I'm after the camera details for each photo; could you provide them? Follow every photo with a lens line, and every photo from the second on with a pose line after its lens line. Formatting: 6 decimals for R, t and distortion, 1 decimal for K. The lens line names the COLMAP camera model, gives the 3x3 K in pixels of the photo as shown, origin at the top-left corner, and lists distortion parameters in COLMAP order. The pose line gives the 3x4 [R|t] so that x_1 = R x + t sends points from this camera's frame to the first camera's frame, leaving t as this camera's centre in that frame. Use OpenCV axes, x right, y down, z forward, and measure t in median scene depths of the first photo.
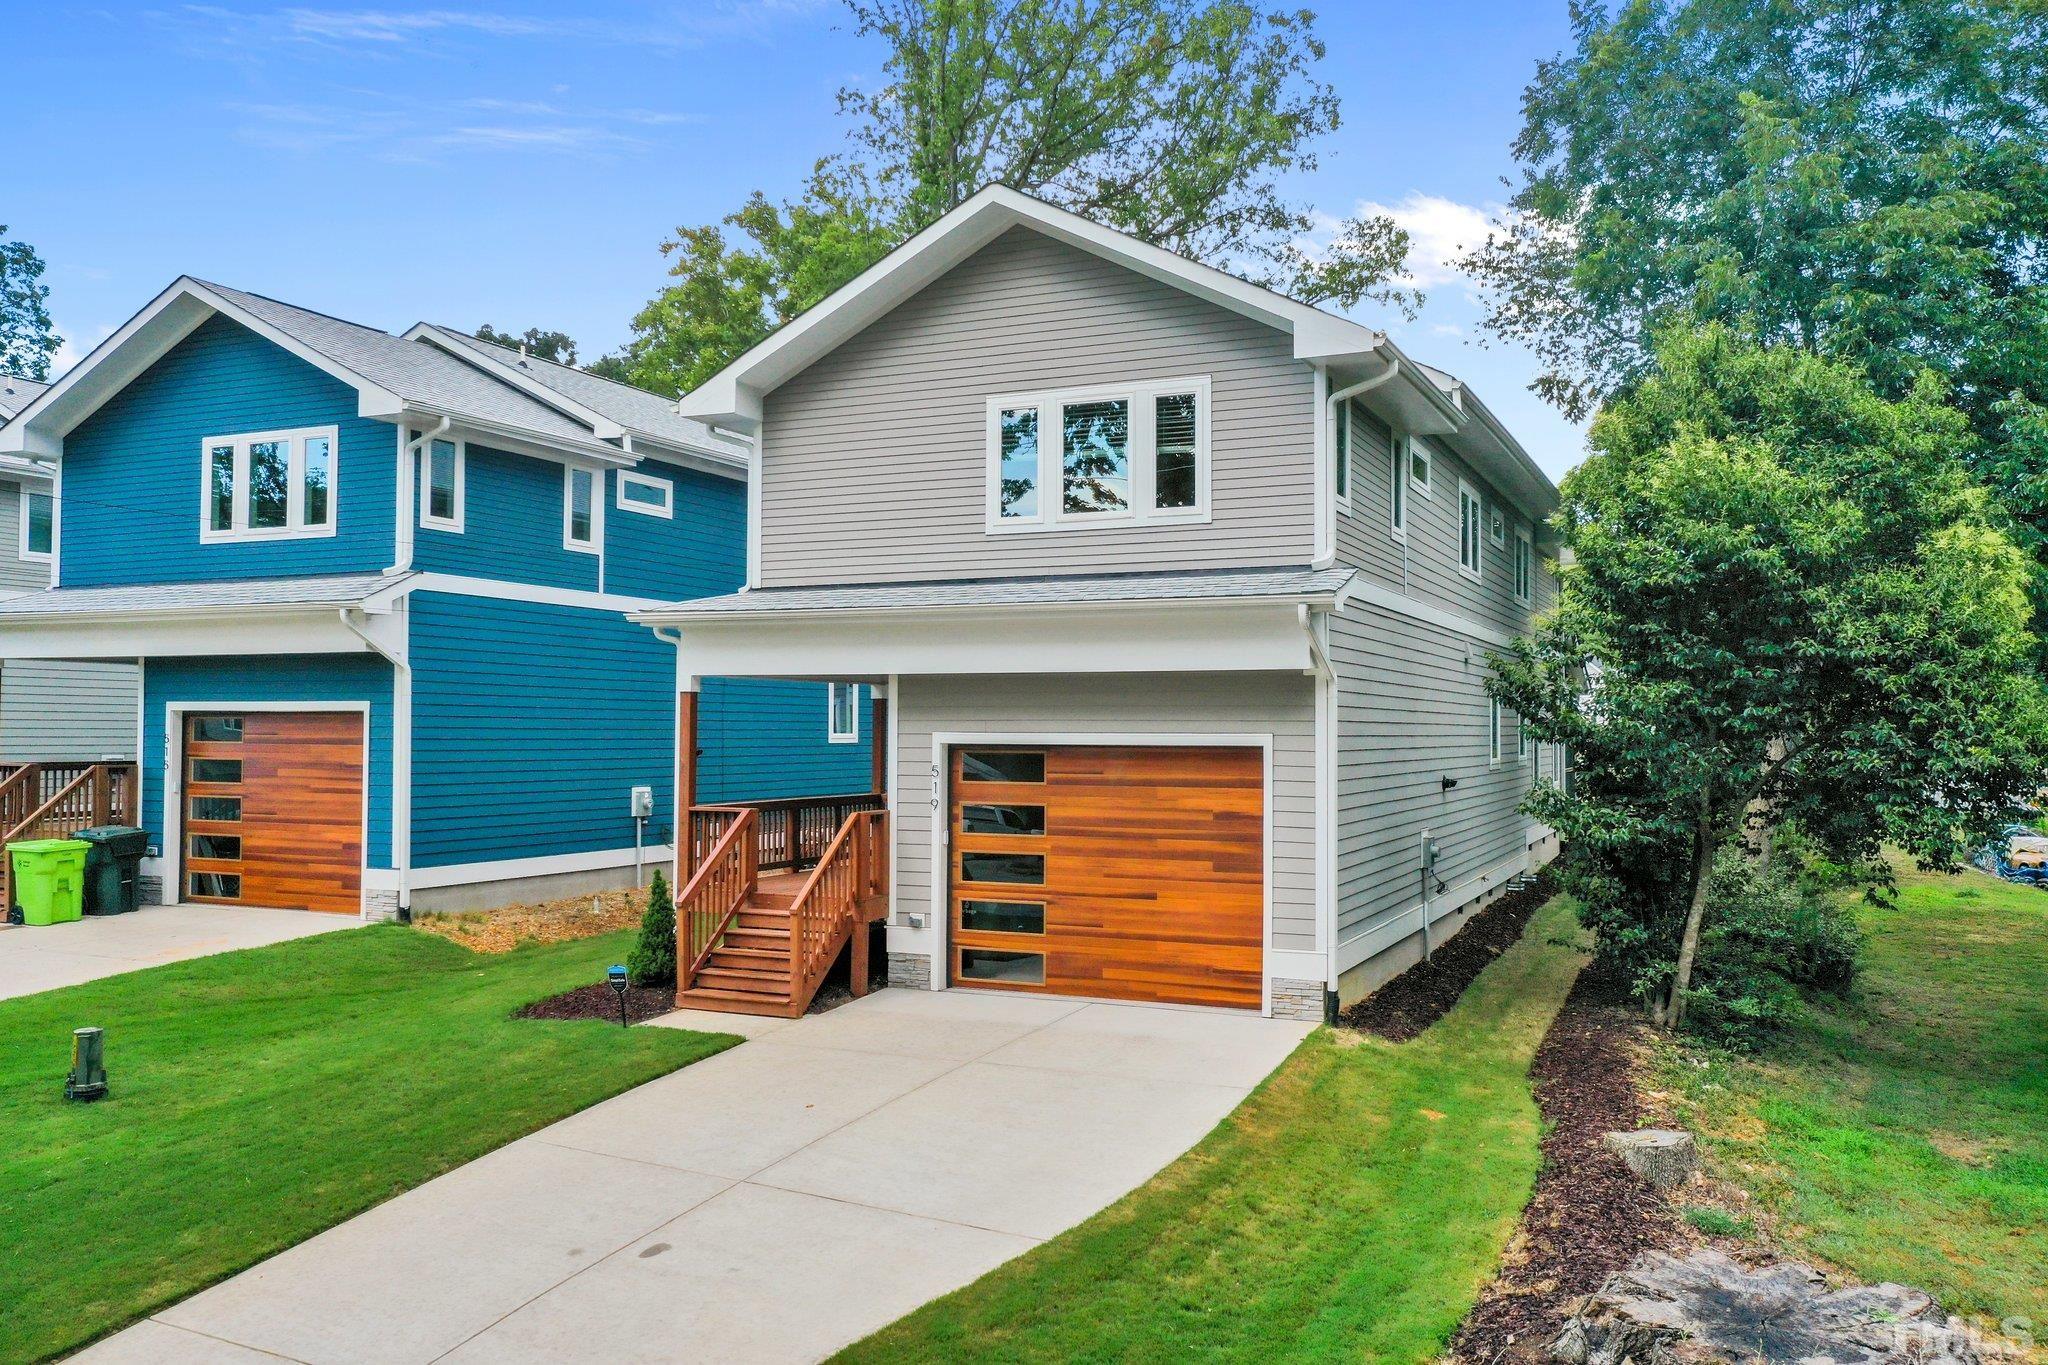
lens RADIAL K [[1619.2, 0, 1031.2], [0, 1619.2, 676.0], [0, 0, 1]] dist [0.010549, 0.002576]
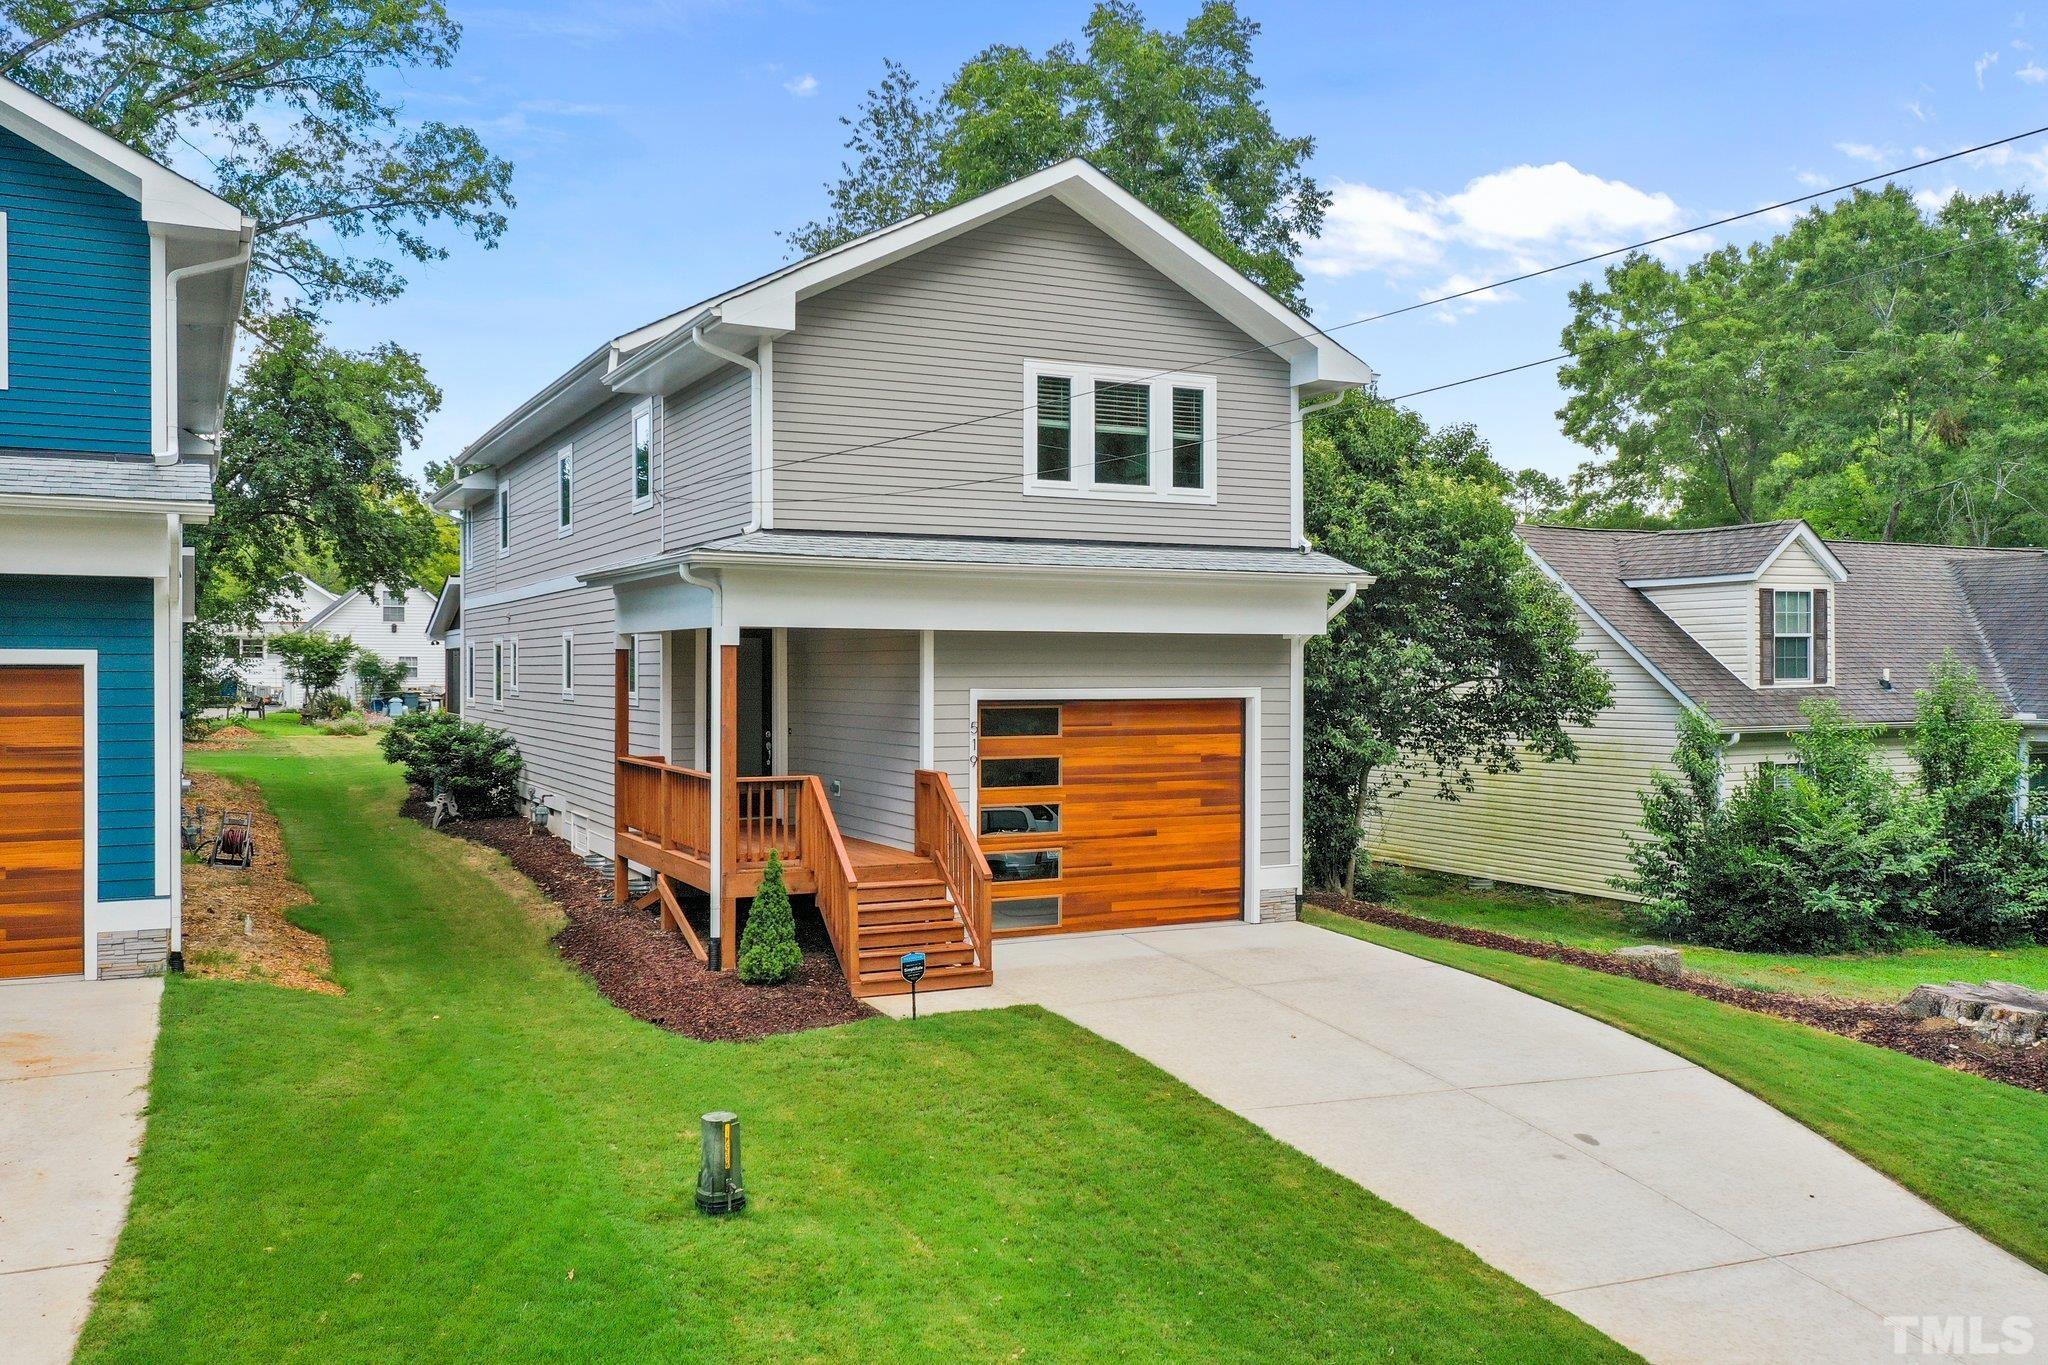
lens RADIAL K [[1646.7, 0, 1024.0], [0, 1646.7, 682.5], [0, 0, 1]] dist [0.014890, 0.000586]
pose [[0.629199, -0.009386, 0.777187, -0.836905], [-0.025201, 0.999155, 0.032470, -0.002871], [-0.776835, -0.040016, 0.628431, 0.343114]]
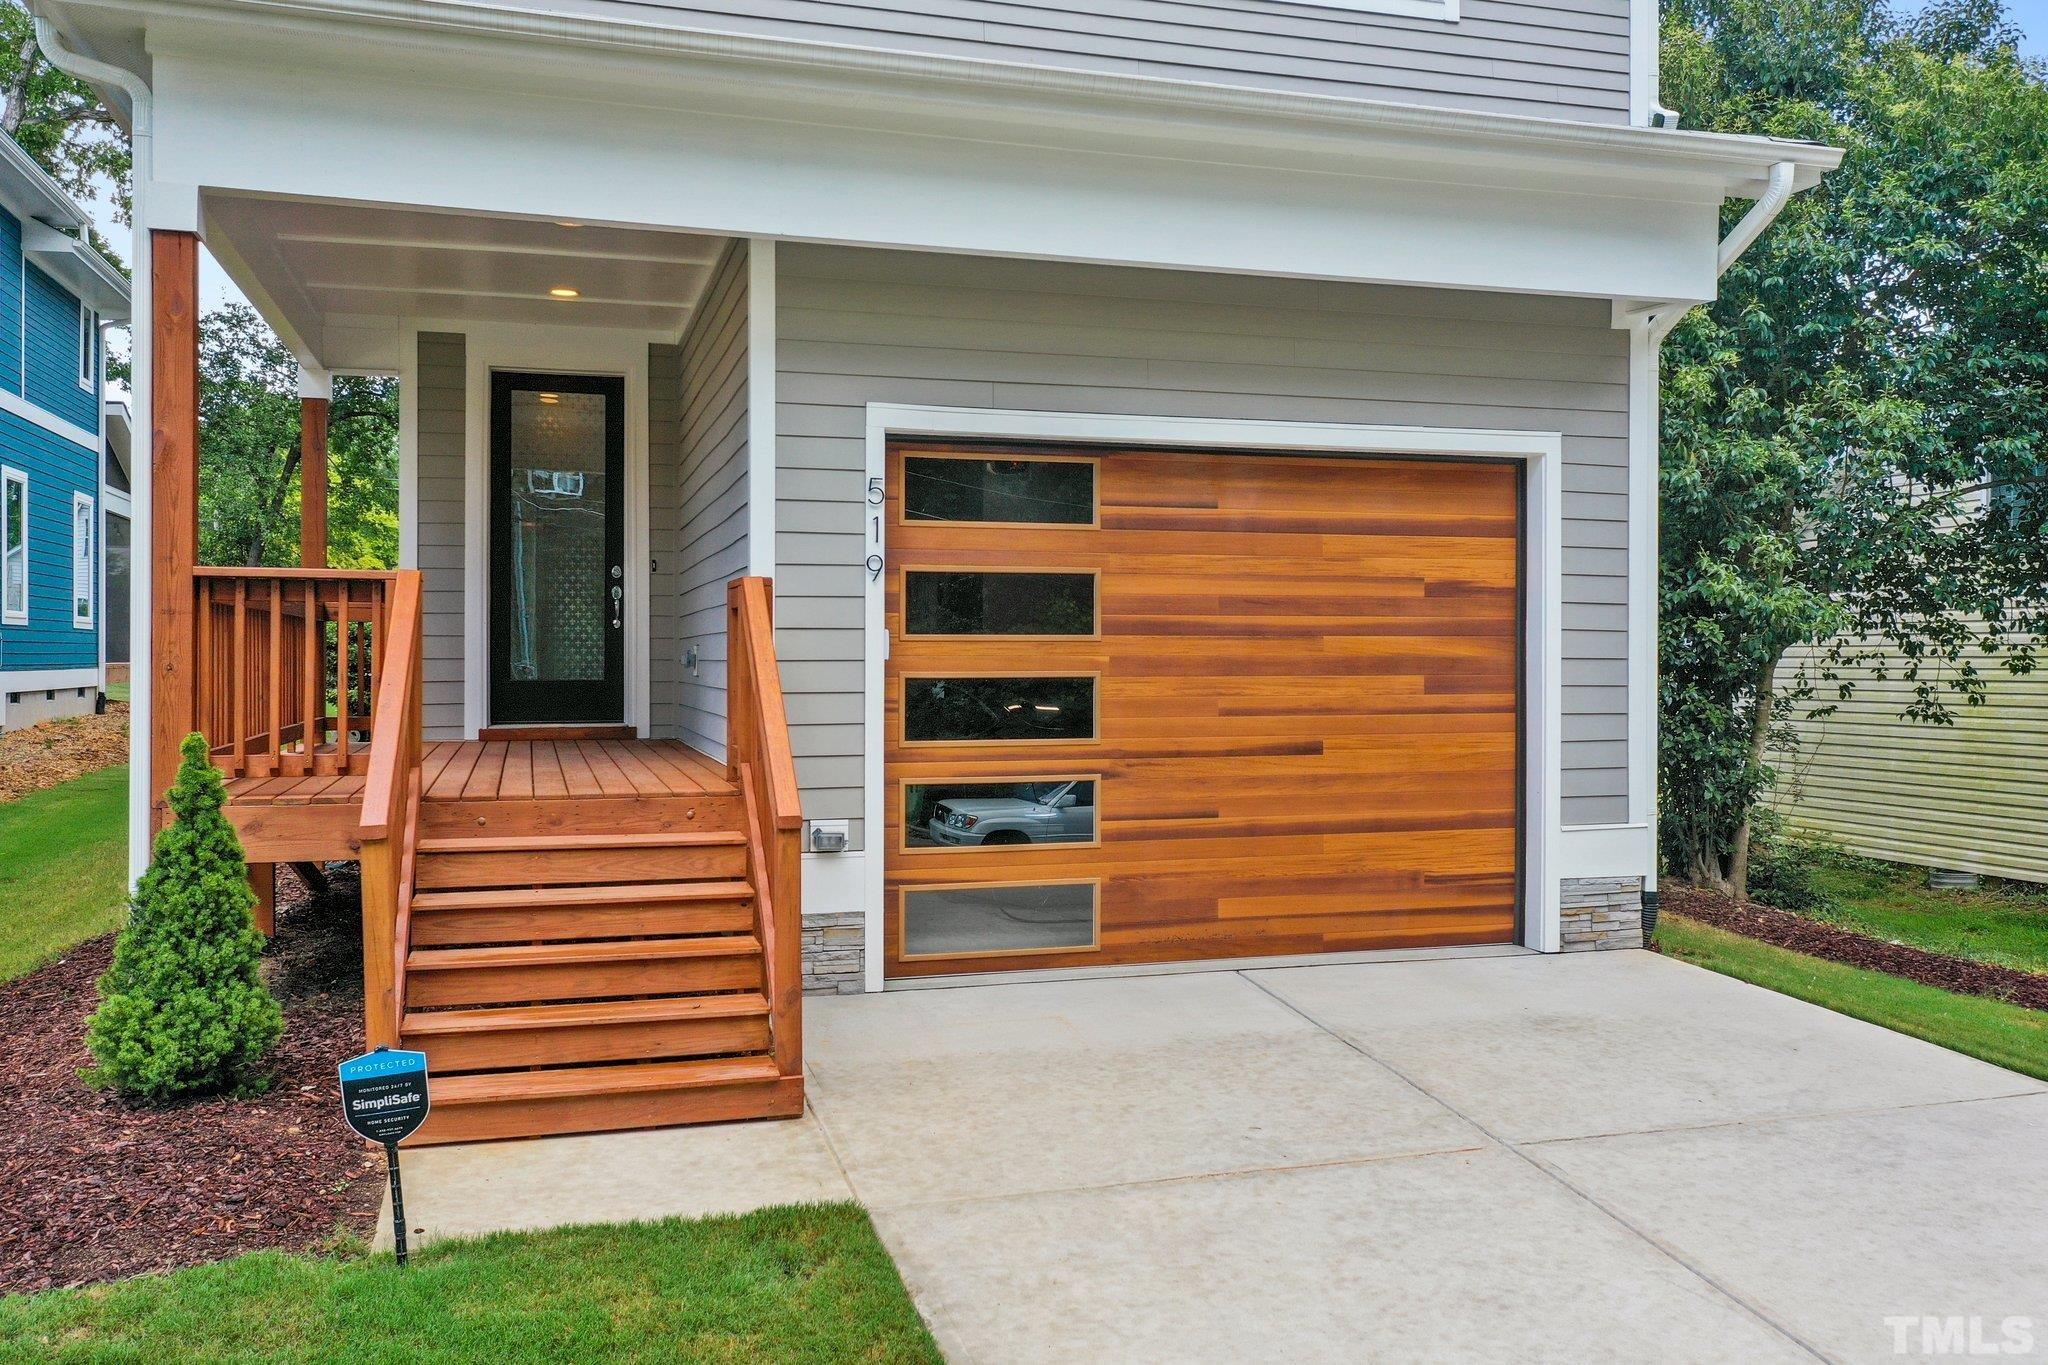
lens RADIAL K [[1650.1, 0, 1027.2], [0, 1650.1, 652.5], [0, 0, 1]] dist [0.010346, 0.001551]
pose [[0.755255, -0.002710, 0.655426, -0.323218], [-0.019534, 0.999454, 0.026642, 0.090450], [-0.655140, -0.032925, 0.754790, 0.642920]]
